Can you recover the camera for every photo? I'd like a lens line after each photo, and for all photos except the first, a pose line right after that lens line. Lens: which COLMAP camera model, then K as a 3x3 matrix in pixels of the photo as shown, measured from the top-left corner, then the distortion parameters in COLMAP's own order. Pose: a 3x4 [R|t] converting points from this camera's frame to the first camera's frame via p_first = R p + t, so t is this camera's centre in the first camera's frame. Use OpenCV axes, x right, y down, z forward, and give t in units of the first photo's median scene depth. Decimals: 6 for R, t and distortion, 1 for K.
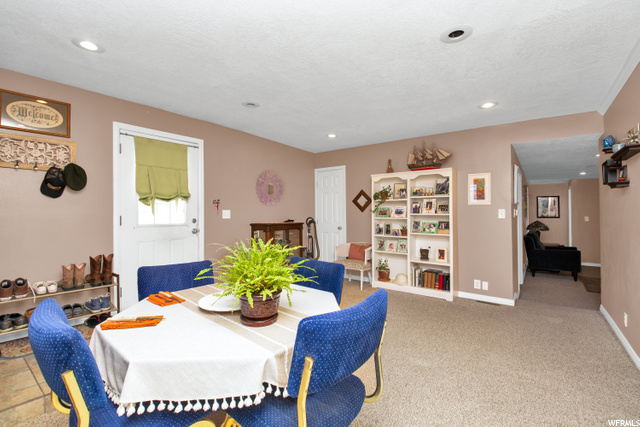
lens RADIAL K [[285.2, 0, 322.2], [0, 285.2, 209.0], [0, 0, 1]] dist [0.000077, -0.000075]
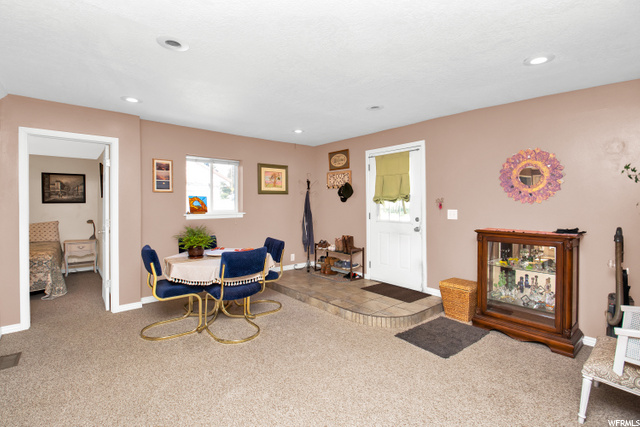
lens RADIAL K [[285.2, 0, 322.2], [0, 285.2, 209.0], [0, 0, 1]] dist [0.000077, -0.000075]
pose [[-0.169266, 0.011625, -0.985502, 0.675455], [0.002649, 0.999932, 0.011340, -0.010881], [0.985567, -0.000691, -0.169285, 0.857738]]
